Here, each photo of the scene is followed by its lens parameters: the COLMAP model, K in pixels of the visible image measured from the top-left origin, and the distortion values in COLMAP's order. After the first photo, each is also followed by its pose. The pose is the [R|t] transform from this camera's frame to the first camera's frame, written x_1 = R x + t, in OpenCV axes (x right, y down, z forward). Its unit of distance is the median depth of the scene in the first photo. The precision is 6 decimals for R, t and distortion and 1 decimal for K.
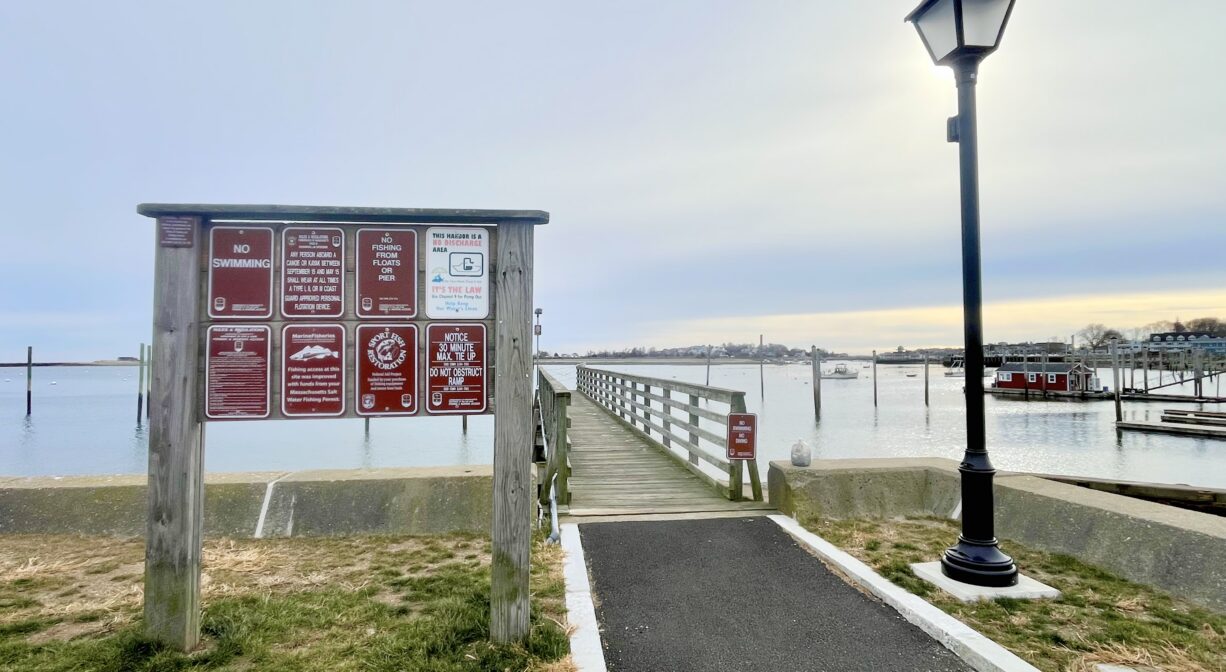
lens RADIAL K [[626.3, 0, 607.8], [0, 626.3, 341.9], [0, 0, 1]] dist [-0.003202, -0.000914]
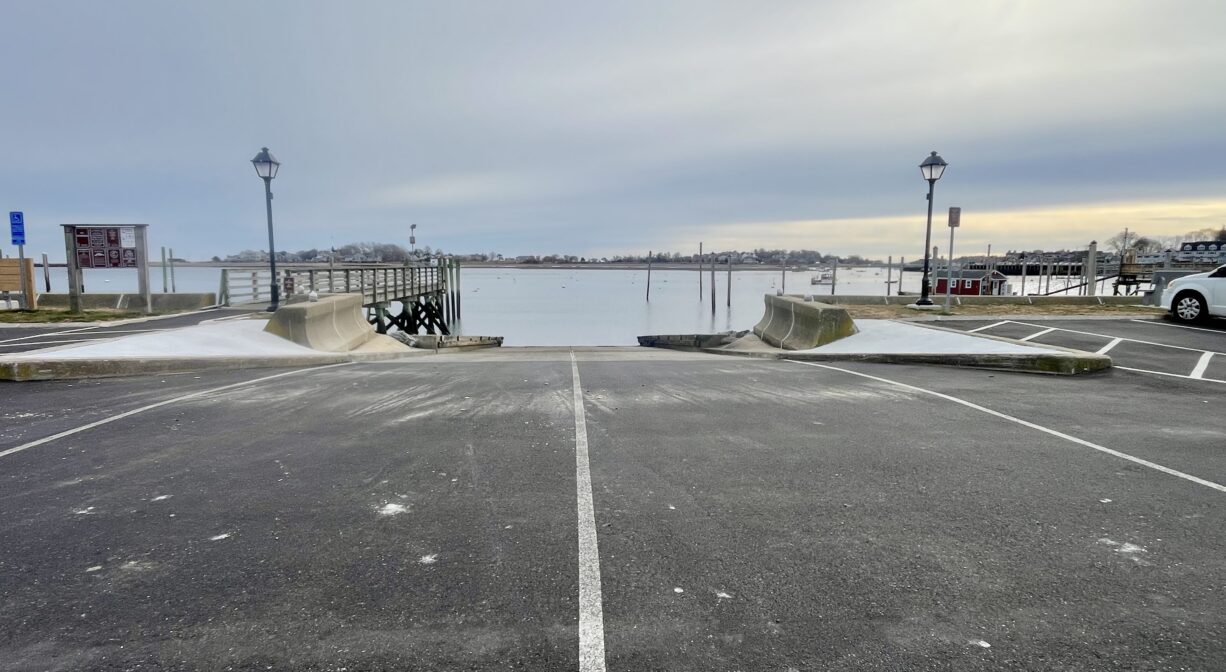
lens RADIAL K [[626.3, 0, 607.8], [0, 626.3, 341.9], [0, 0, 1]] dist [-0.003202, -0.000914]
pose [[0.998385, 0.014655, -0.054896, 0.148755], [-0.006245, 0.988614, 0.150346, -0.002650], [0.056475, -0.149761, 0.987108, -0.145359]]
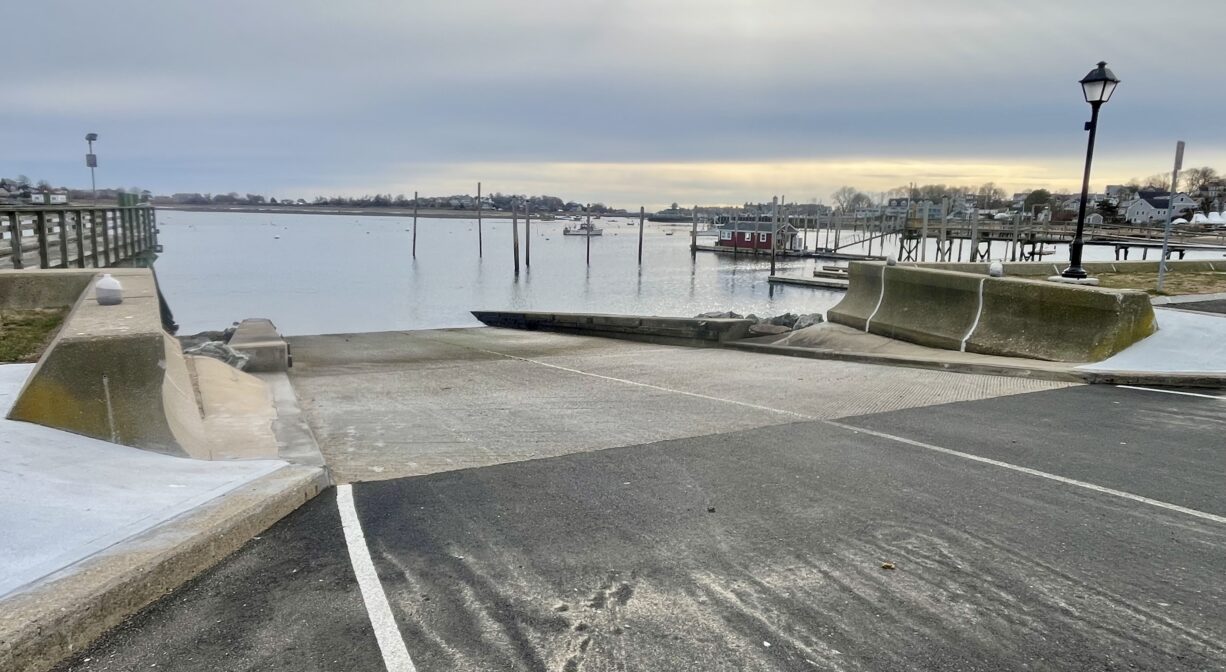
lens RADIAL K [[725.4, 0, 613.0], [0, 725.4, 336.0], [0, 0, 1]] dist [0.000173, -0.002024]
pose [[0.941621, -0.029836, 0.335349, 0.075661], [-0.036231, 0.981301, 0.189039, 0.000791], [-0.334718, -0.190153, 0.922933, -0.055886]]
